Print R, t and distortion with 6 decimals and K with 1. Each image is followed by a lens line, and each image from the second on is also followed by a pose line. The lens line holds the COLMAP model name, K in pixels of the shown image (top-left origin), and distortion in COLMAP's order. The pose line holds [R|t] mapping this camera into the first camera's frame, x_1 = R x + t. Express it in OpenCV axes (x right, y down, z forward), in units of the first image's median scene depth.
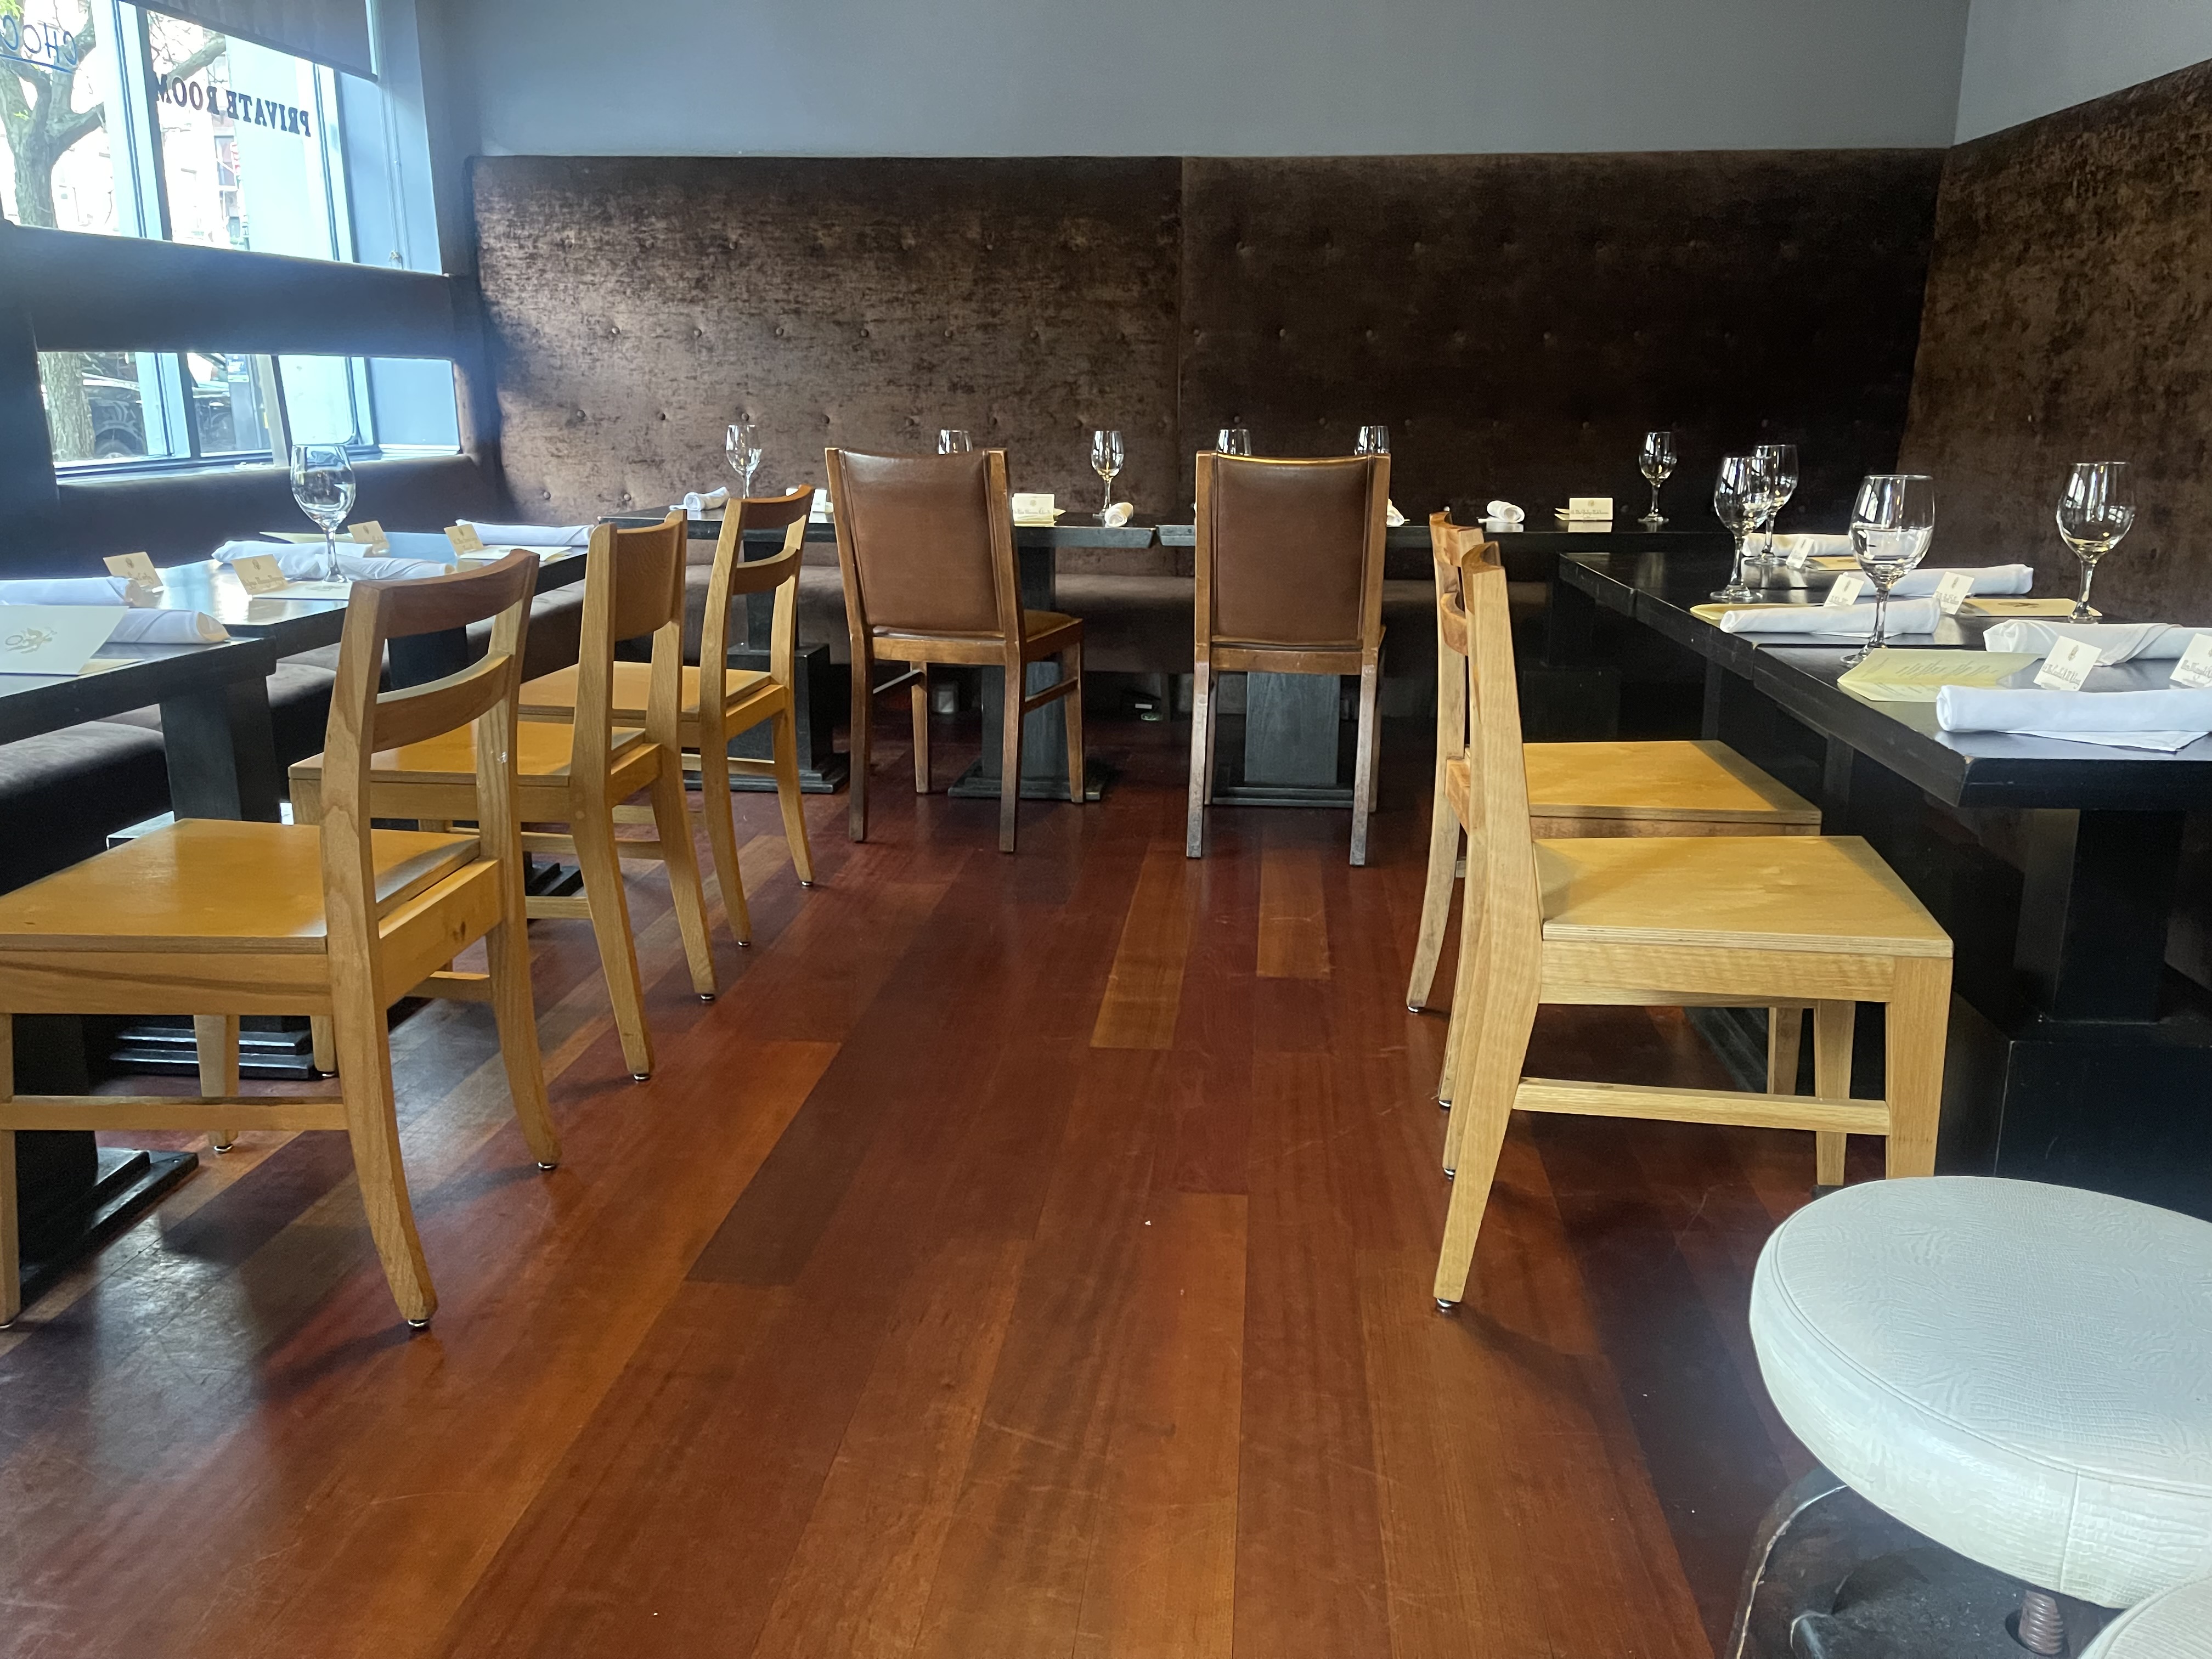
lens RADIAL K [[1646.5, 0, 1106.0], [0, 1646.5, 829.5], [0, 0, 1]] dist [0.068112, -0.094597]
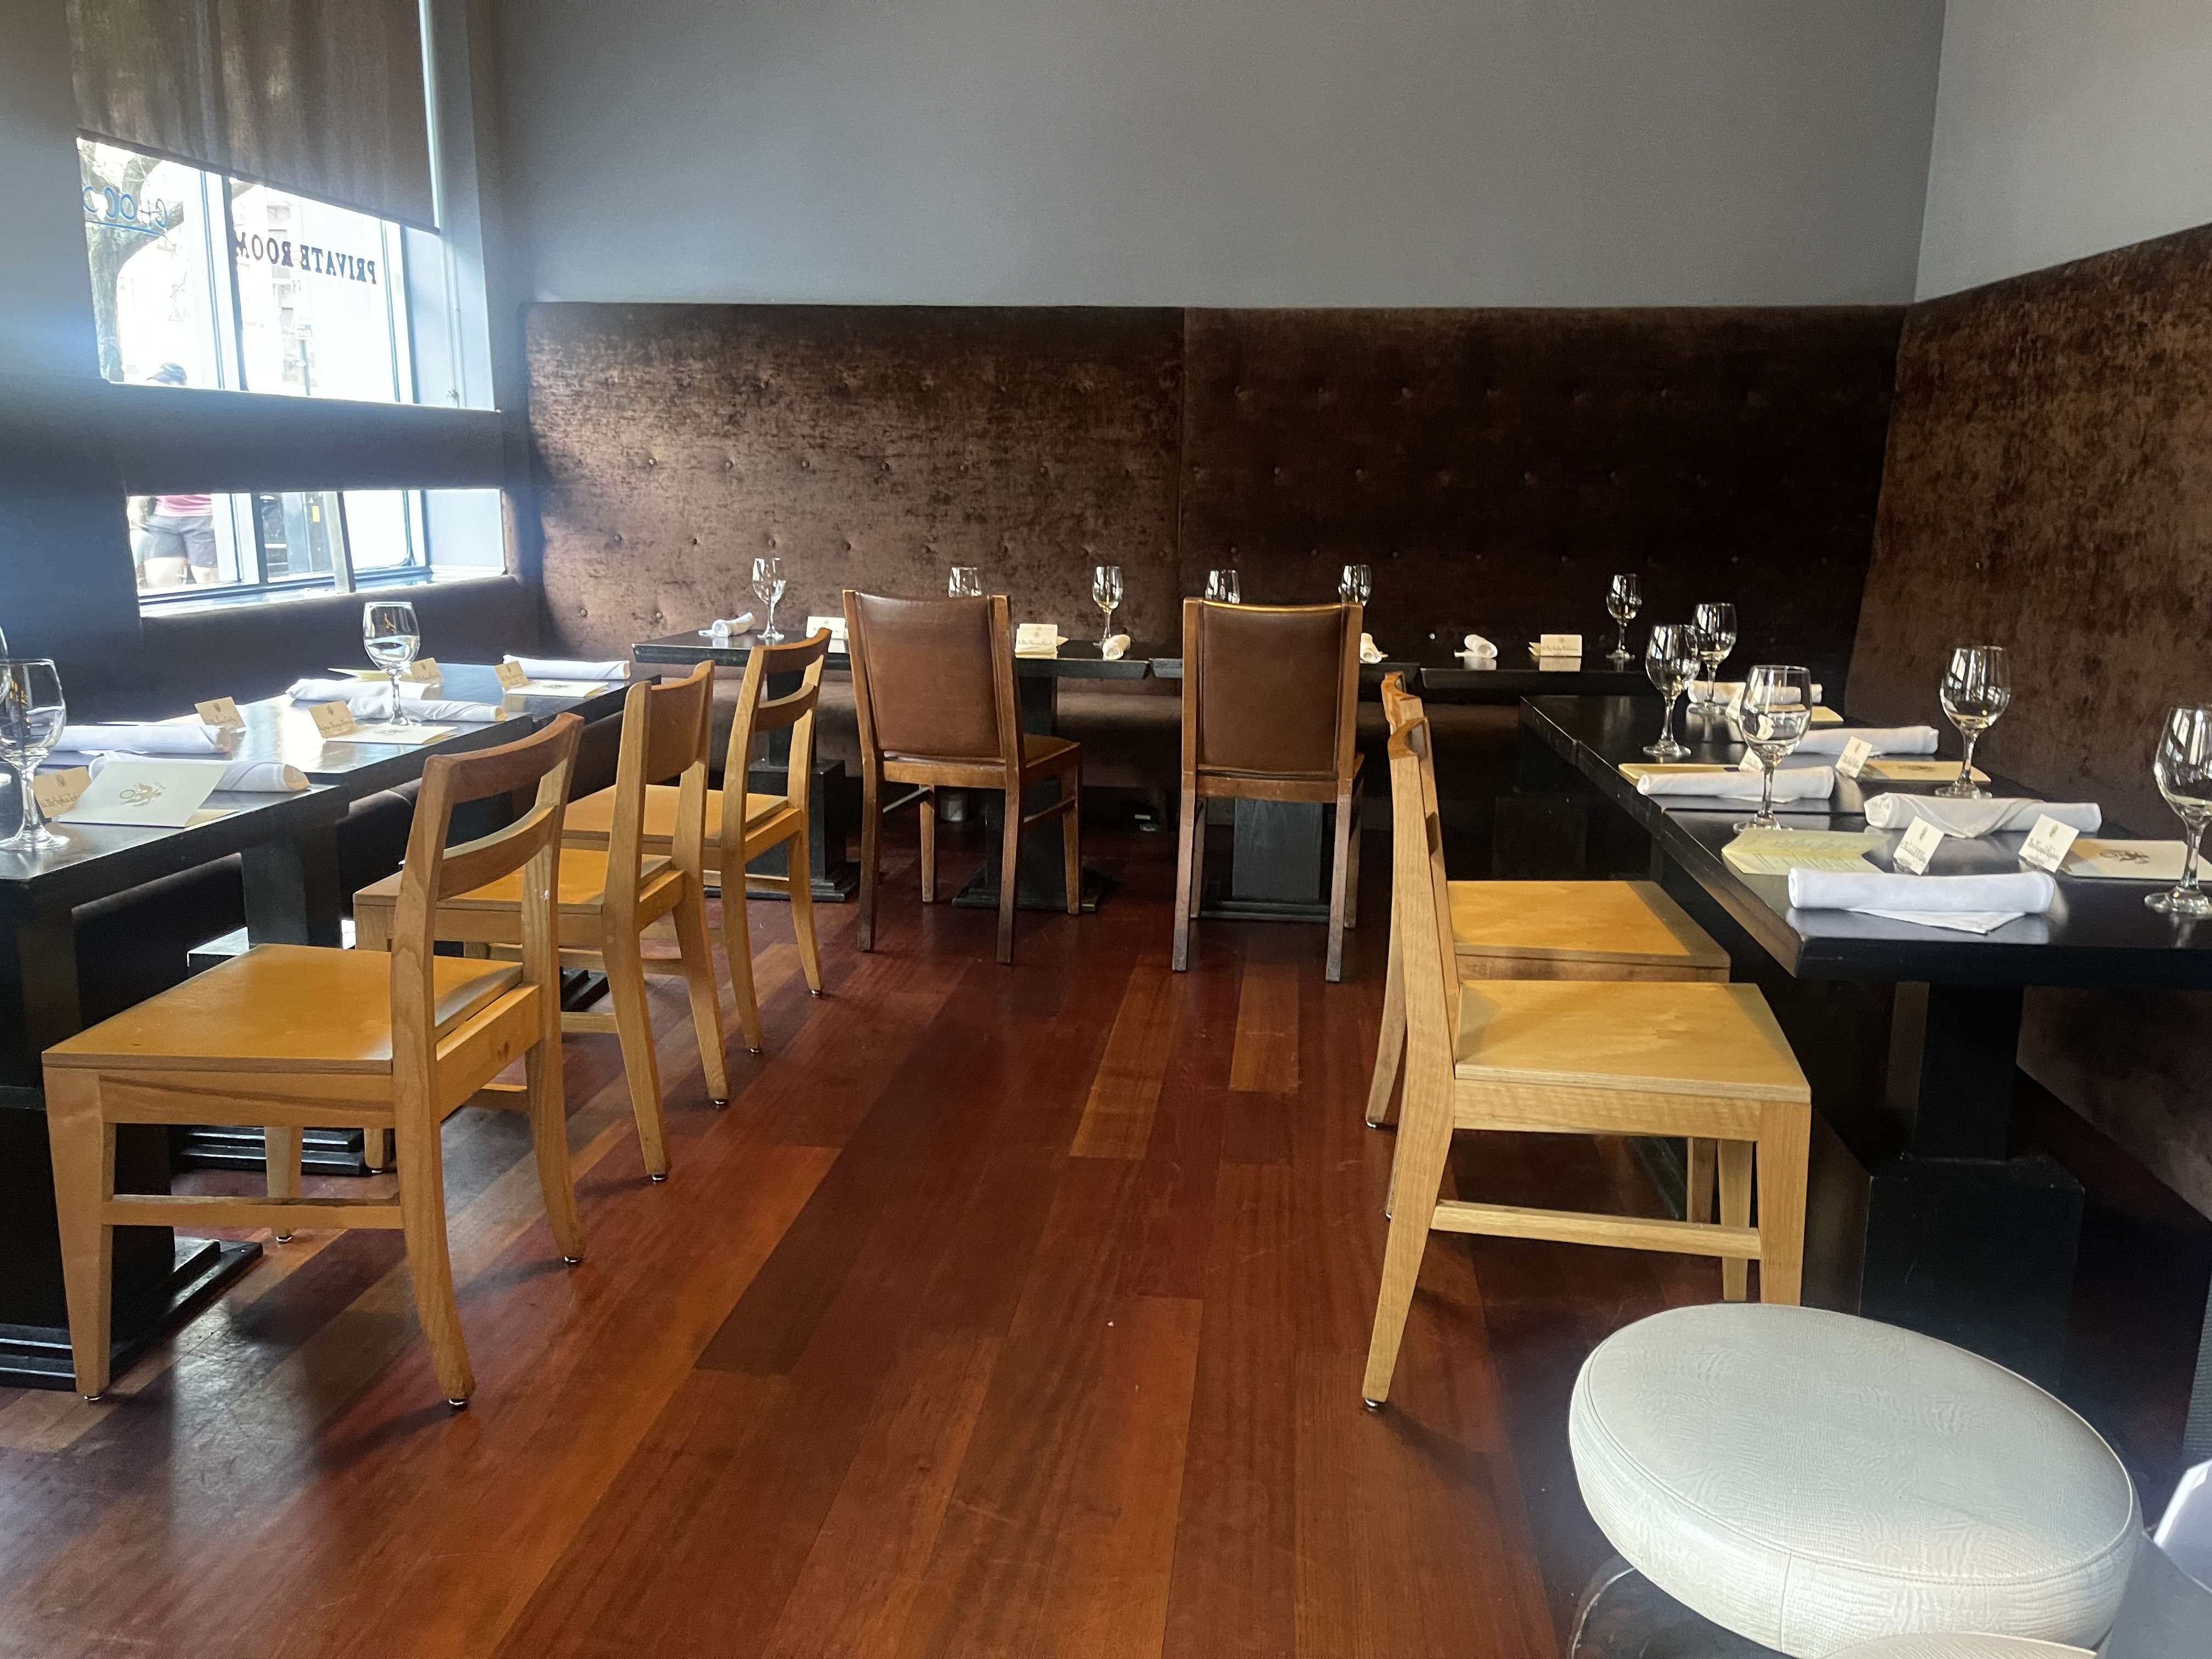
lens RADIAL K [[1646.7, 0, 1091.2], [0, 1646.7, 838.4], [0, 0, 1]] dist [0.066562, -0.087841]
pose [[0.999679, 0.013492, -0.021462, 0.018535], [-0.014431, 0.998917, -0.044234, -0.021706], [0.020842, 0.044529, 0.998791, -0.070983]]
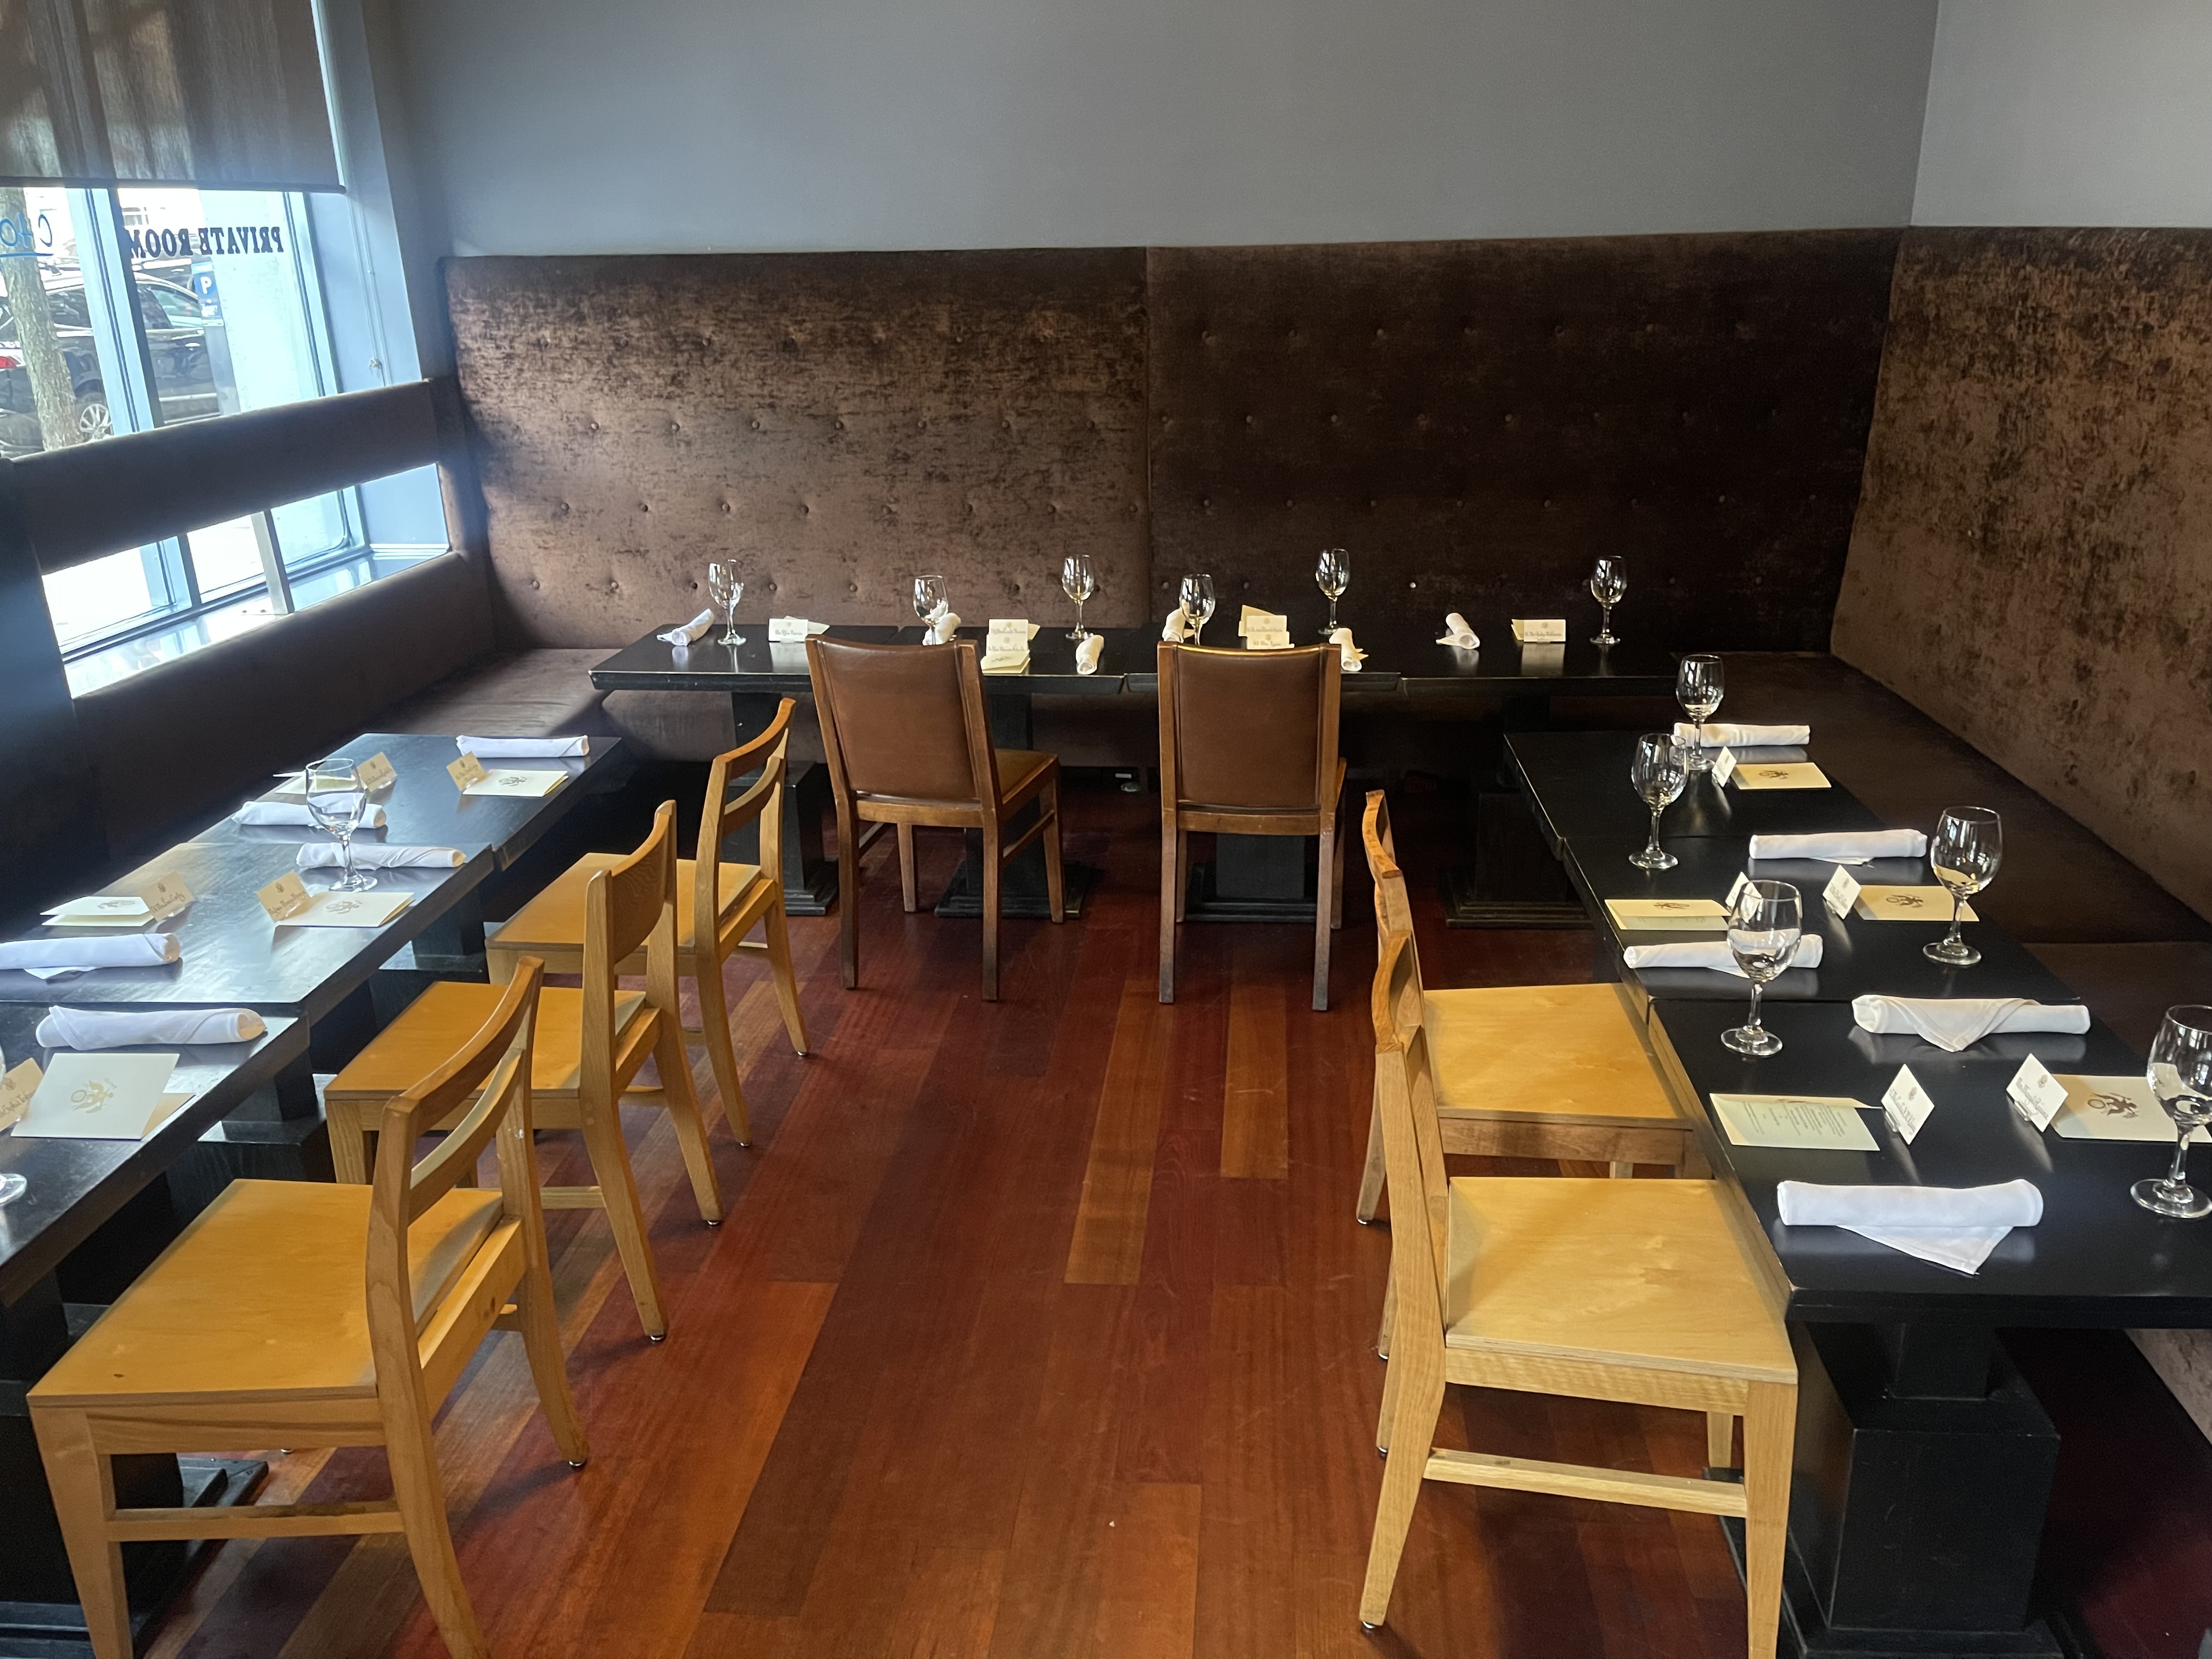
lens RADIAL K [[1646.5, 0, 1106.0], [0, 1646.5, 829.5], [0, 0, 1]] dist [0.068112, -0.094597]
pose [[0.999652, -0.026093, -0.003988, 0.022356], [0.026344, 0.995720, 0.088583, -0.195850], [0.001659, -0.088657, 0.996061, -0.050554]]
